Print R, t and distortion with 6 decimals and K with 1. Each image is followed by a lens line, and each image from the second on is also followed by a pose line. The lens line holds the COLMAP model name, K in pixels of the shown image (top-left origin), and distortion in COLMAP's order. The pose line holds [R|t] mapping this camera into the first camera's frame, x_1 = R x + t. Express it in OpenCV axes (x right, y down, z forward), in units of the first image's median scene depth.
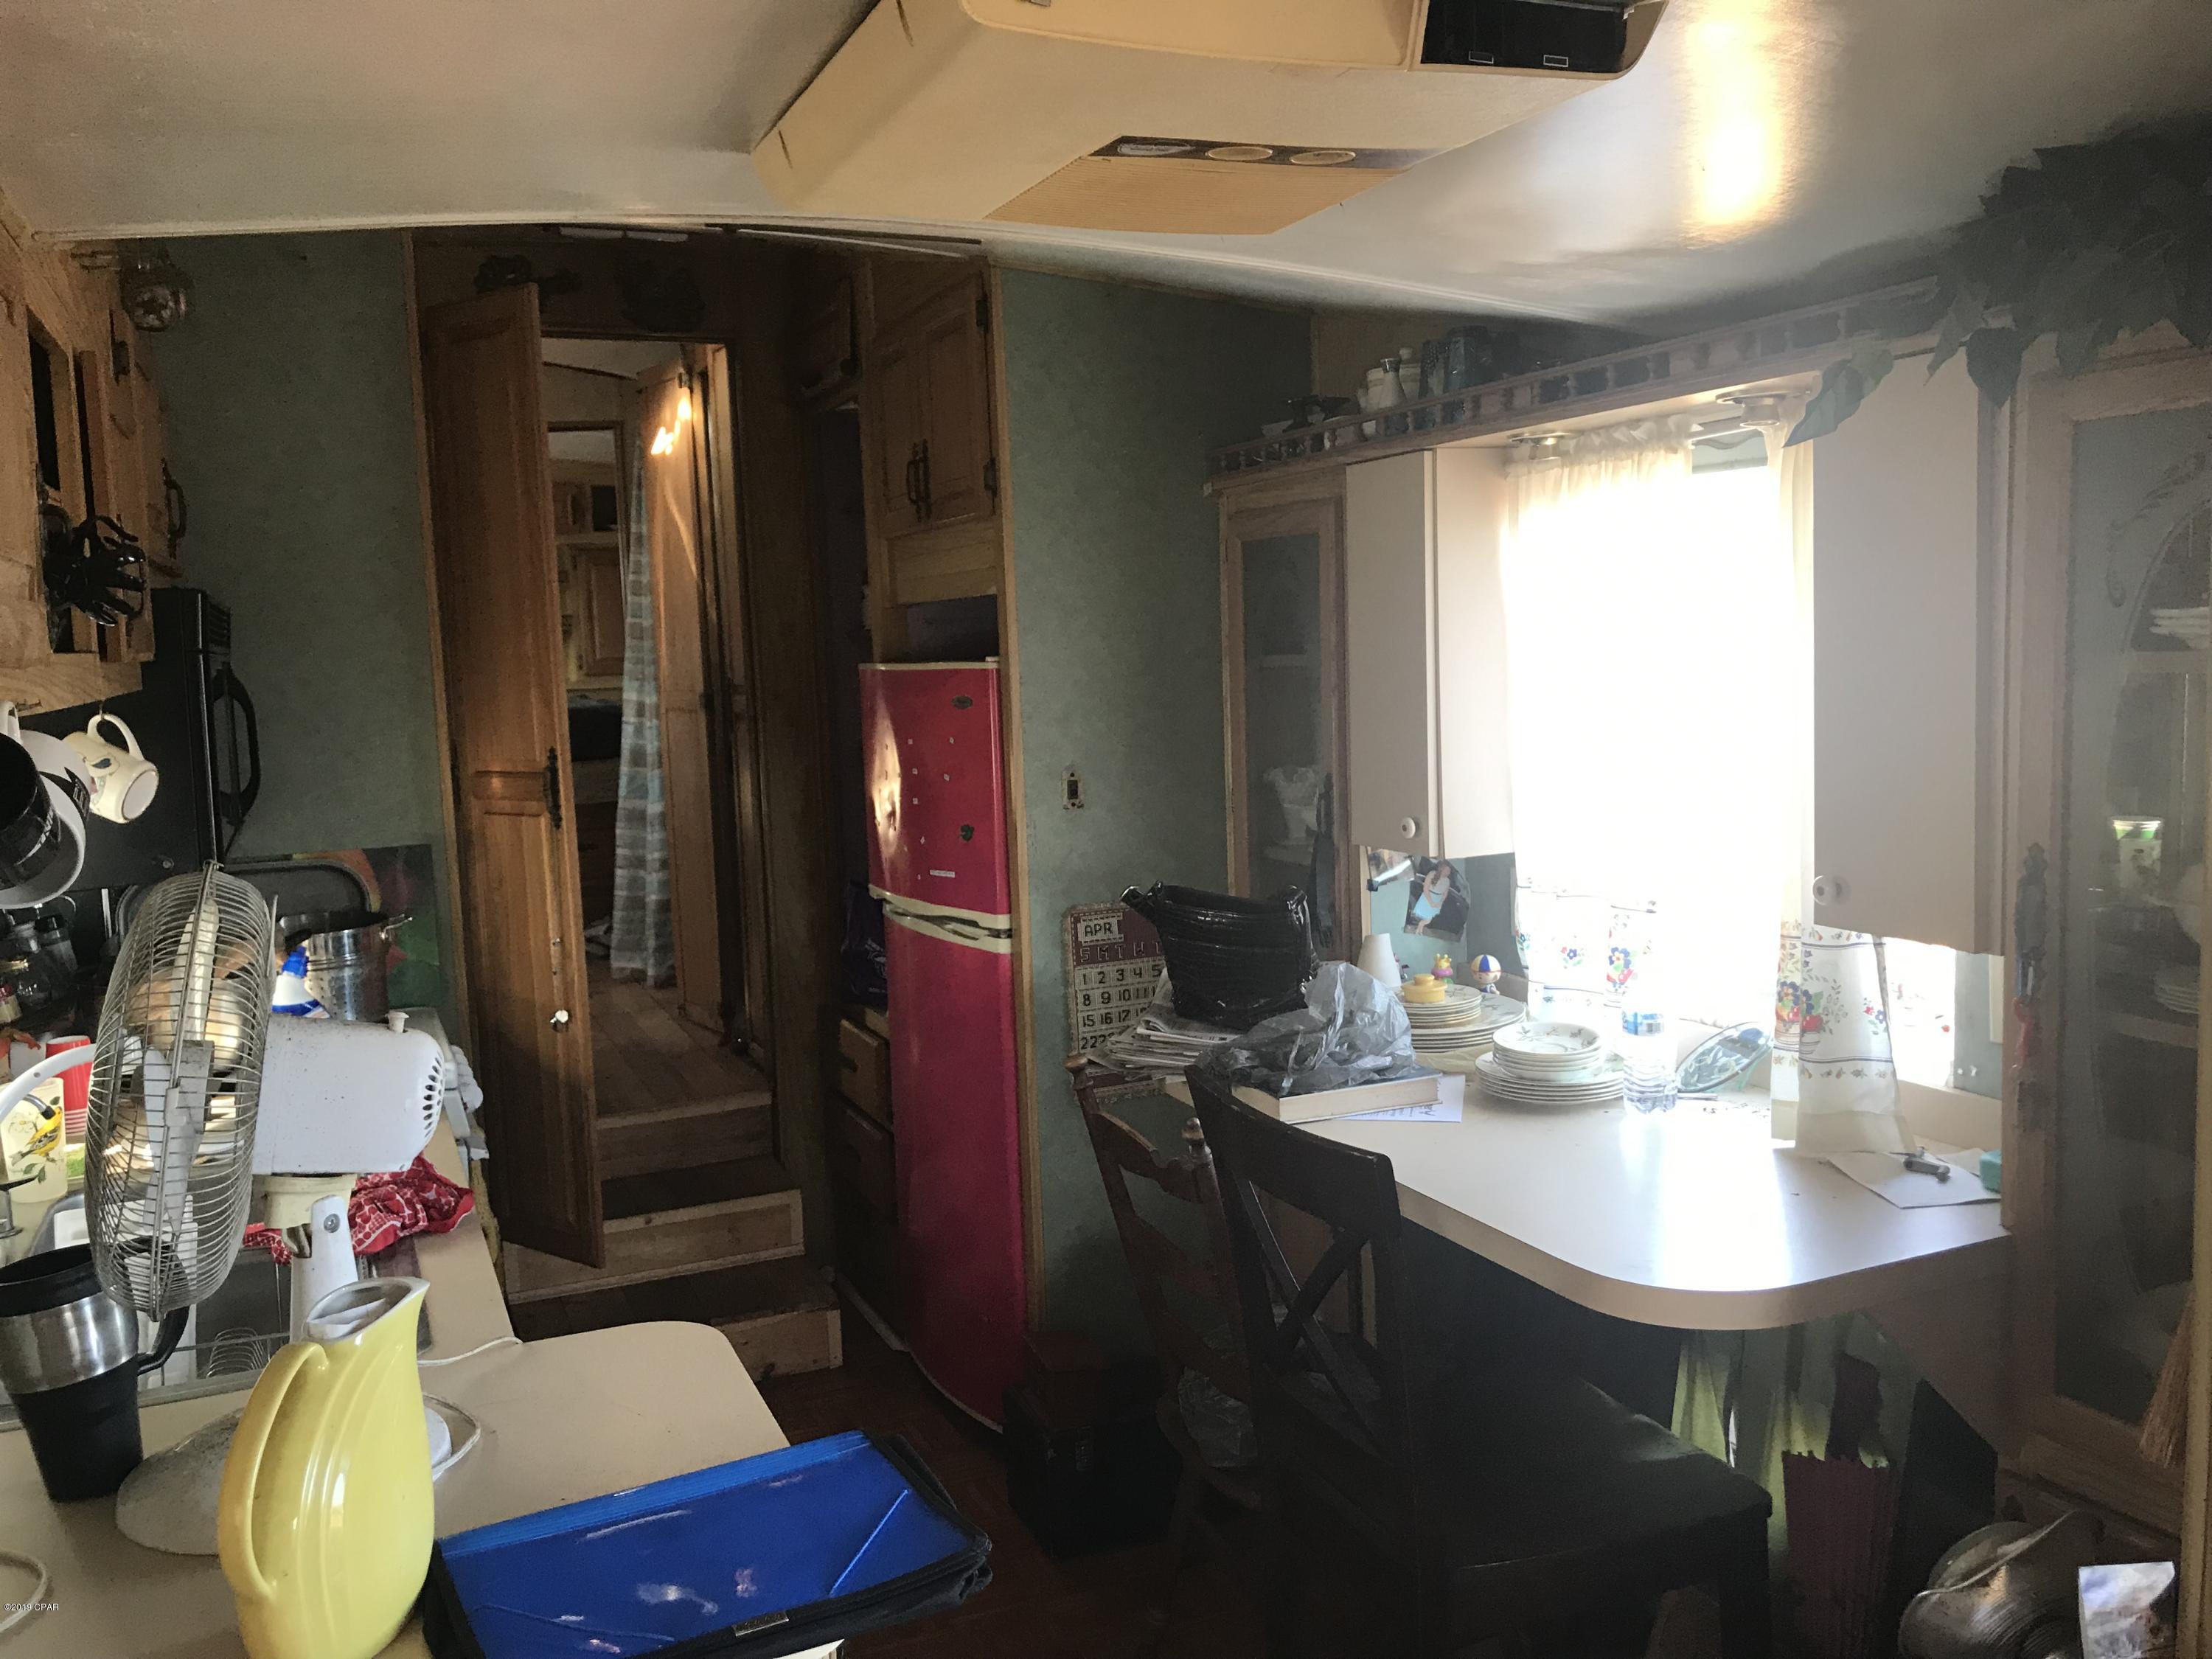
lens RADIAL K [[1830.0, 0, 1116.4], [0, 1830.0, 831.2], [0, 0, 1]] dist [0.036775, -0.042493]
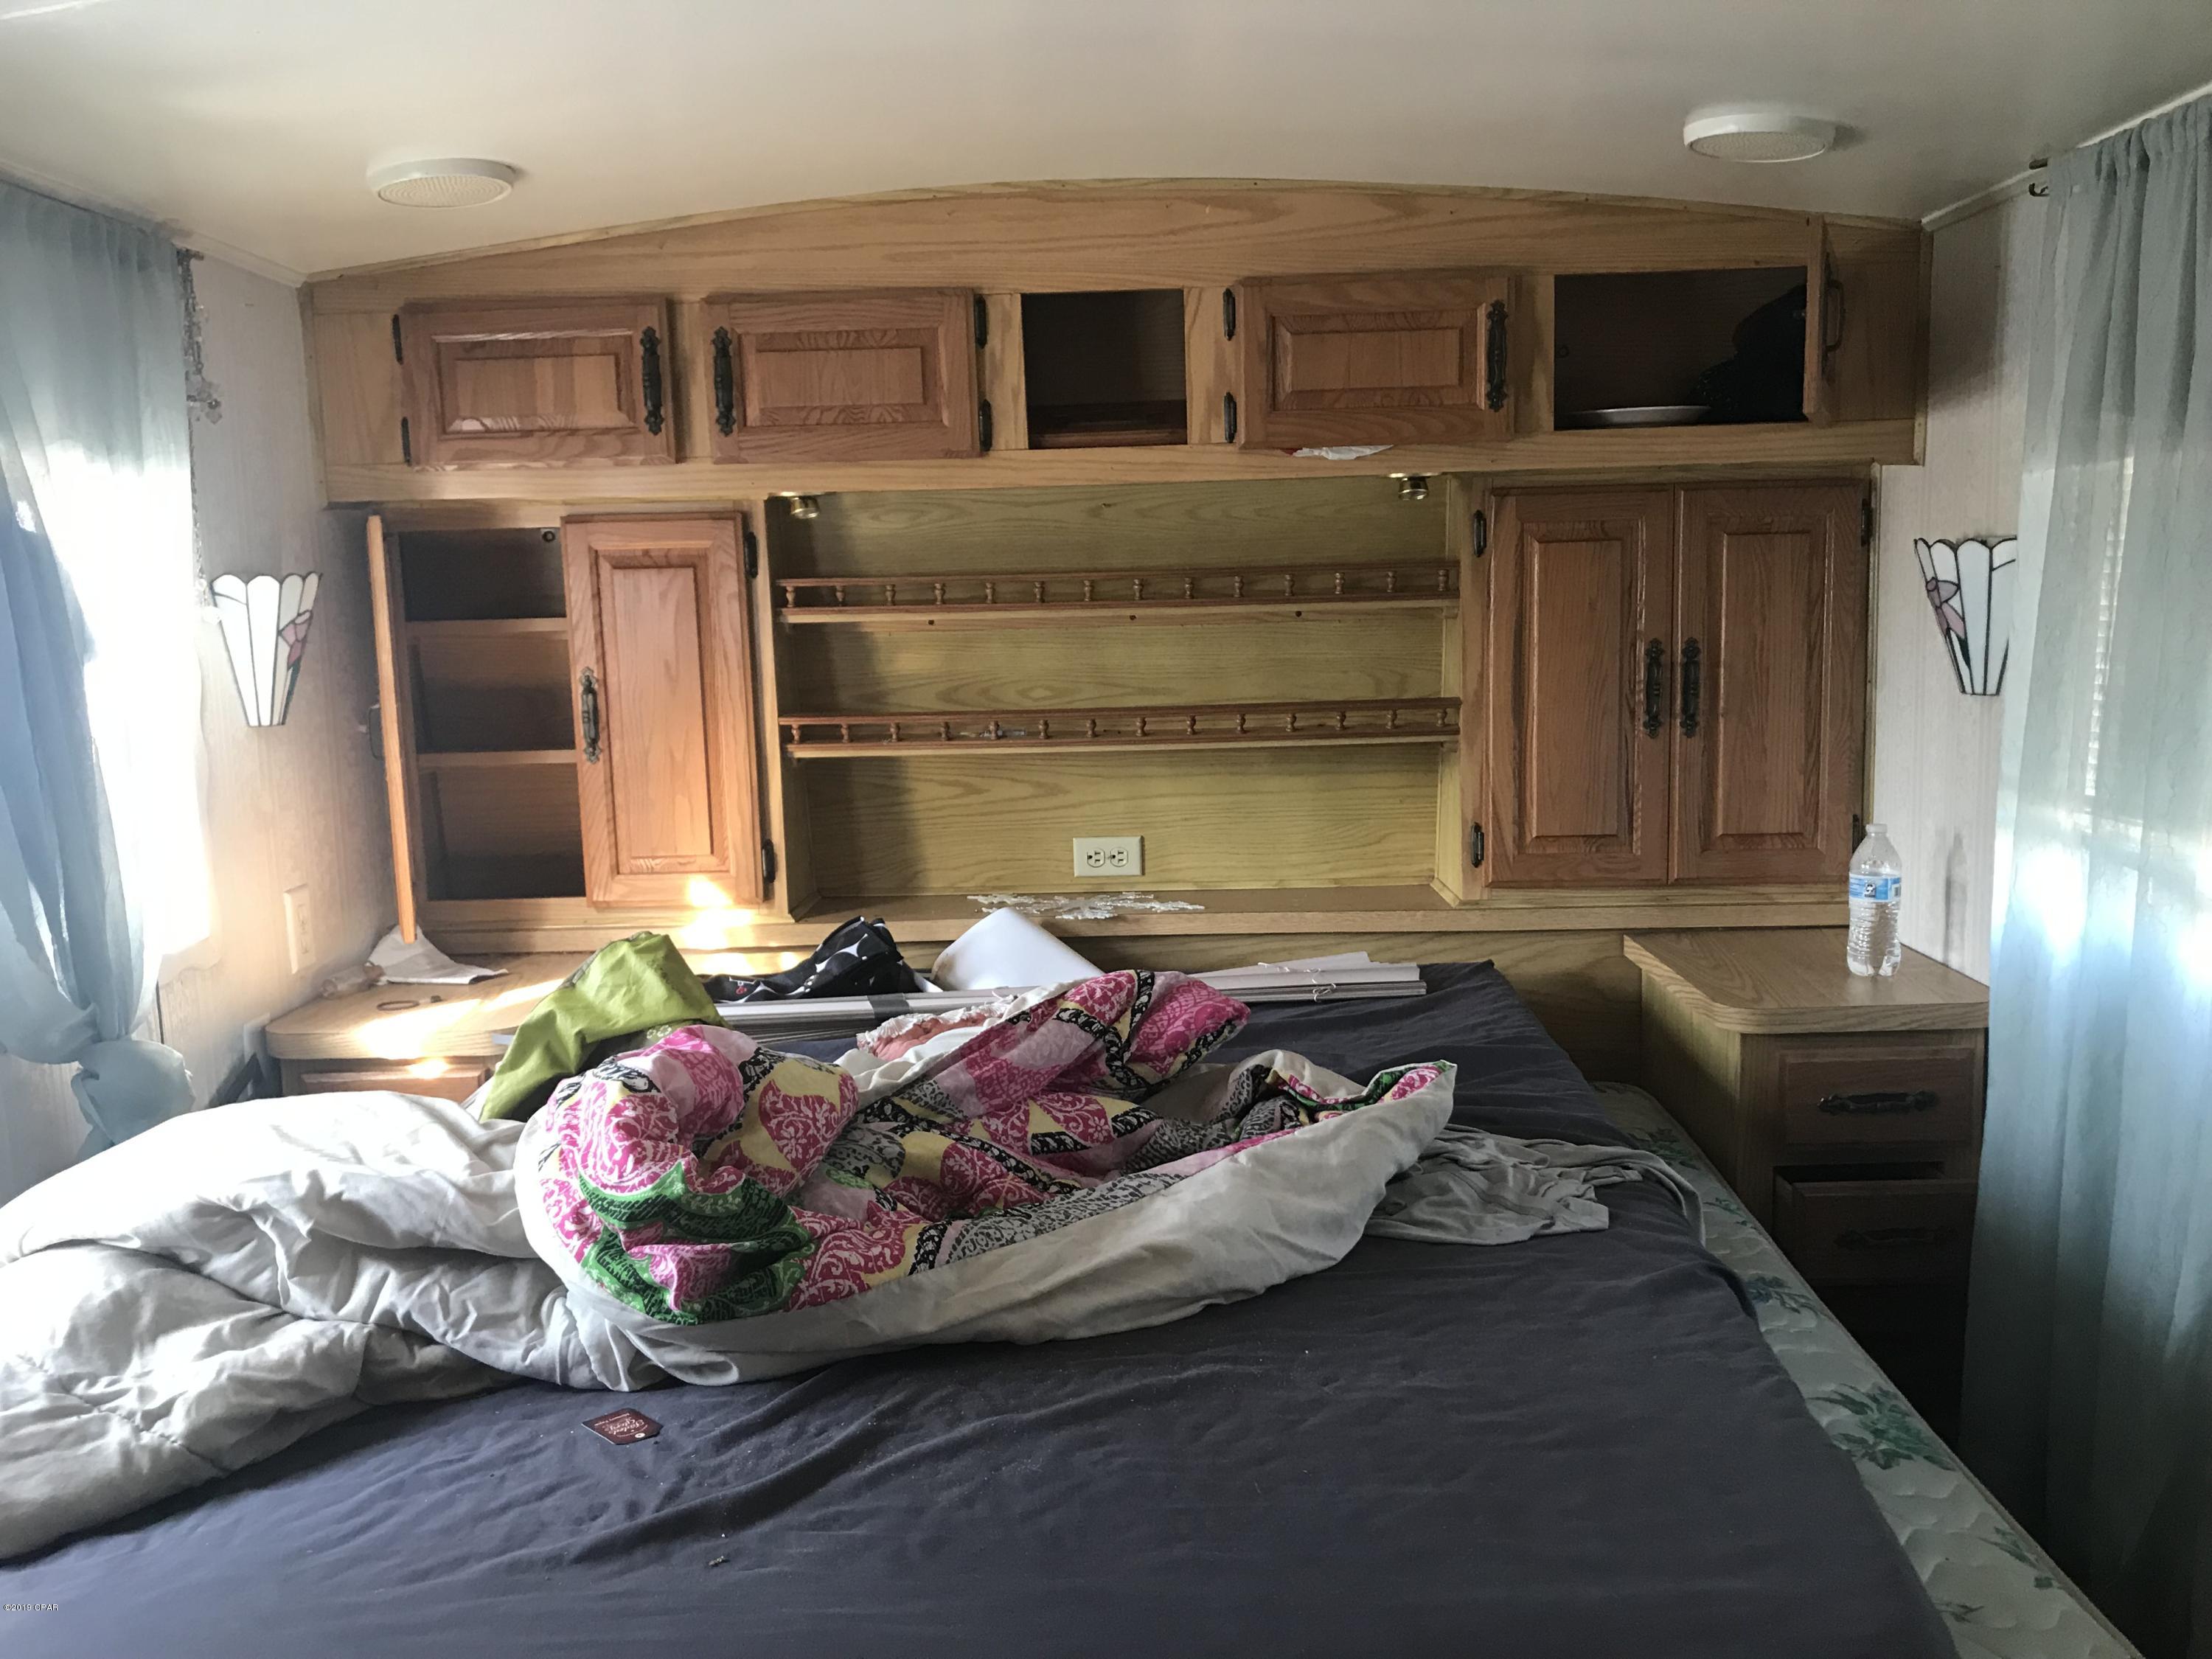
lens RADIAL K [[1830.0, 0, 1101.2], [0, 1830.0, 808.0], [0, 0, 1]] dist [0.036775, -0.042493]
pose [[0.904251, 0.061218, -0.422591, -0.371952], [-0.049361, 0.998021, 0.038954, -0.184578], [0.424139, -0.014365, 0.905483, 1.172473]]
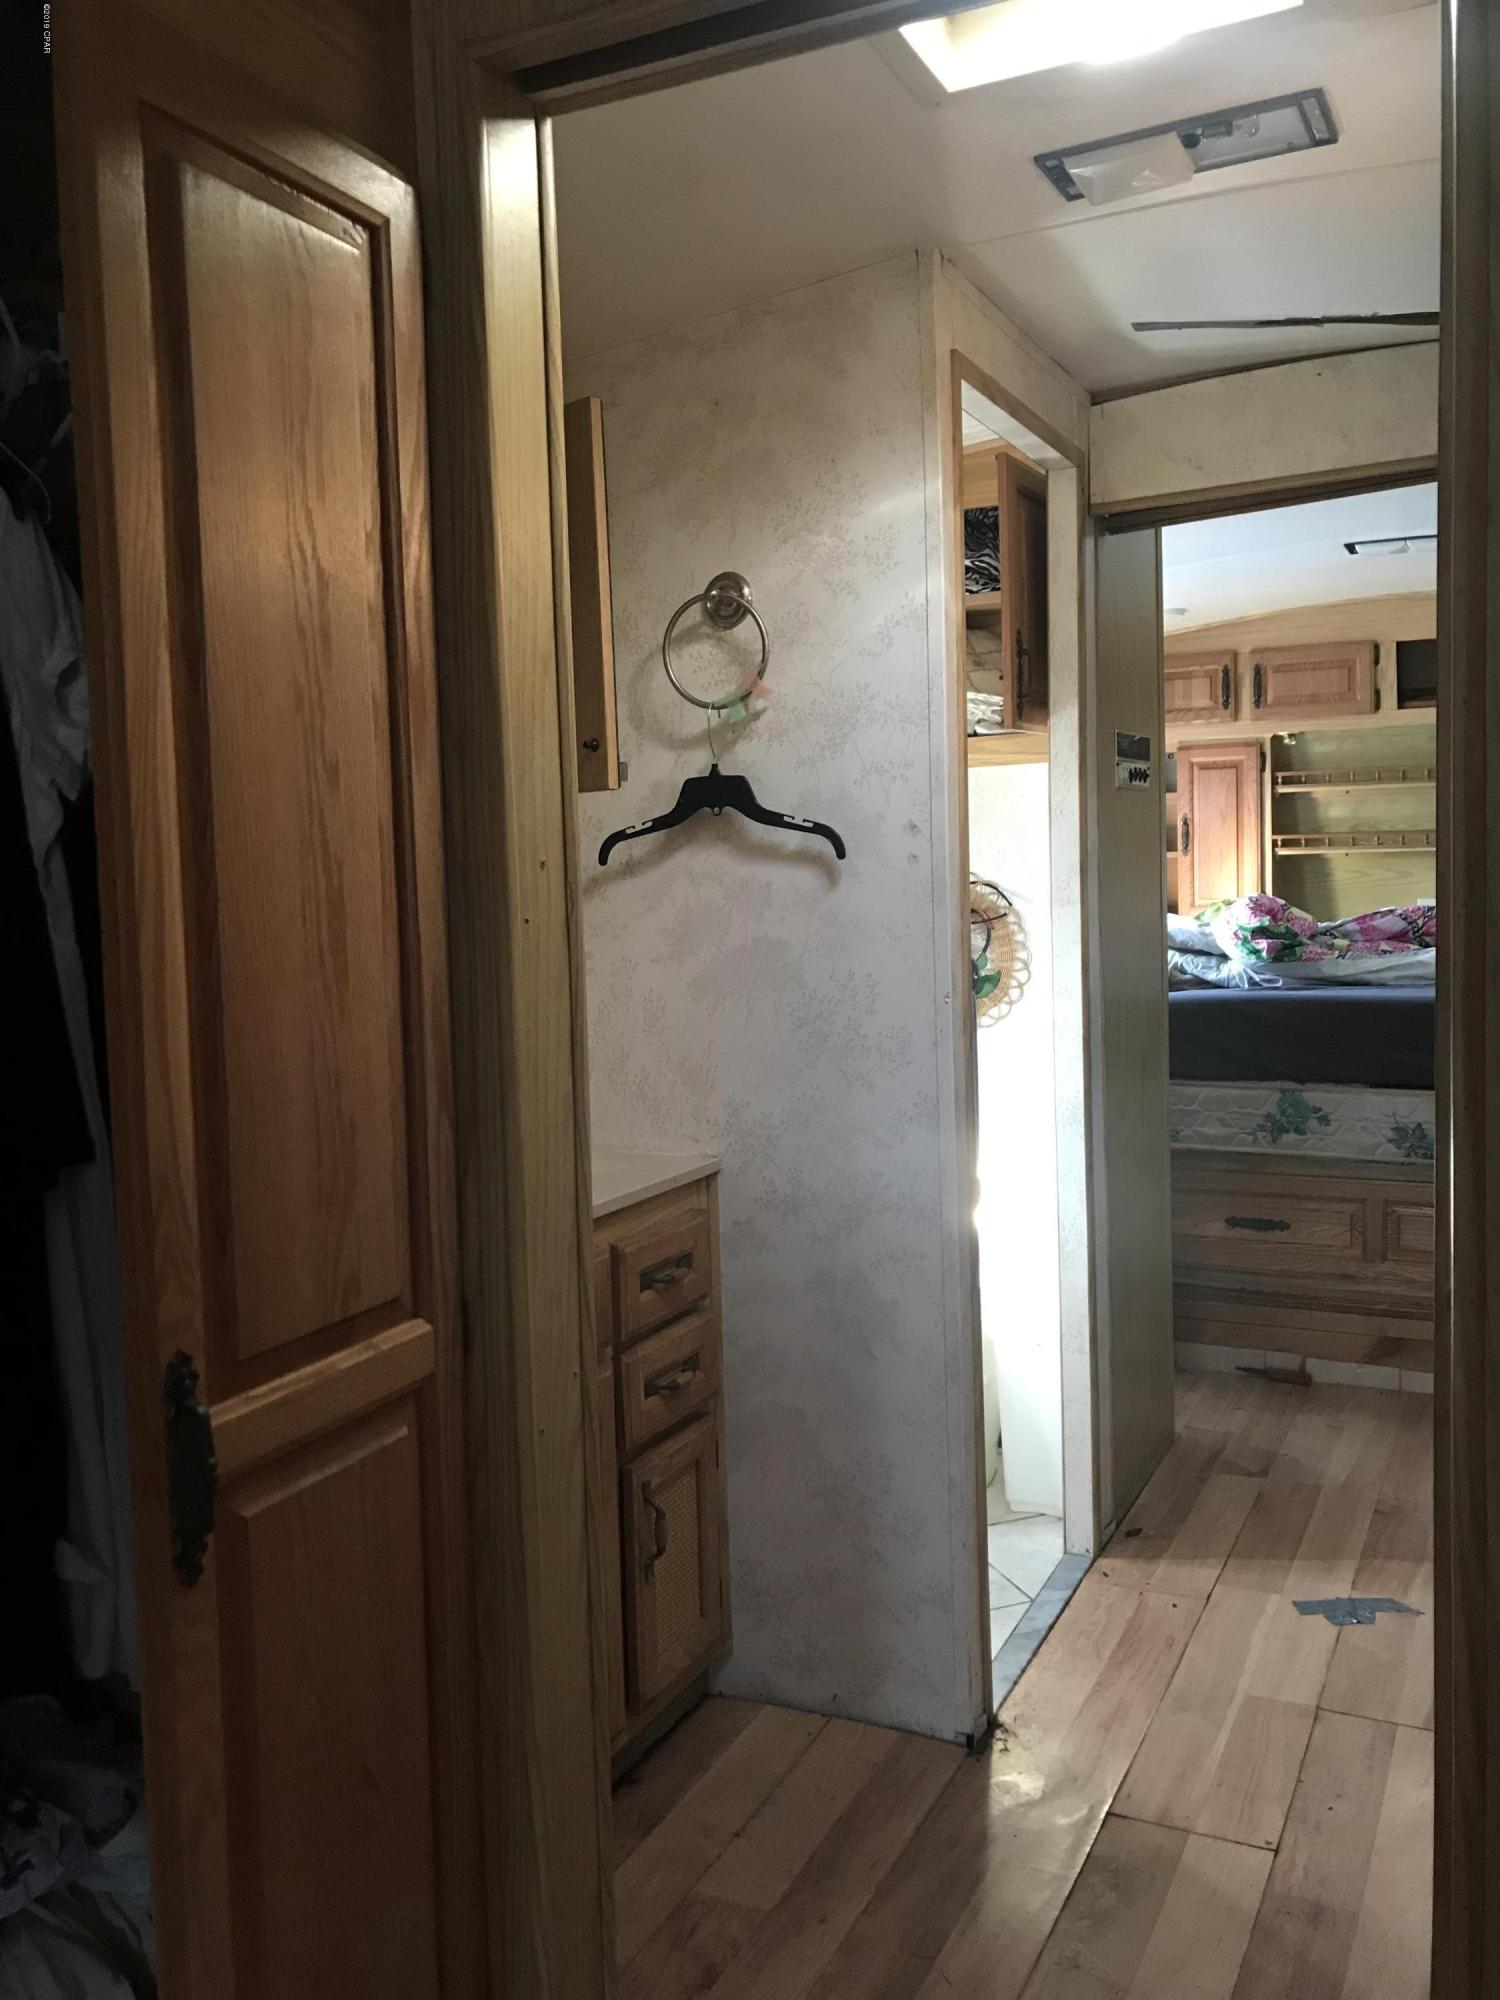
lens RADIAL K [[1654.6, 0, 752.4], [0, 1654.6, 988.6], [0, 0, 1]] dist [0.036775, -0.042493]
pose [[0.644003, 0.072386, -0.761590, -0.072989], [-0.076550, 0.996615, 0.029994, -0.091586], [0.761183, 0.038983, 0.647364, 0.664237]]
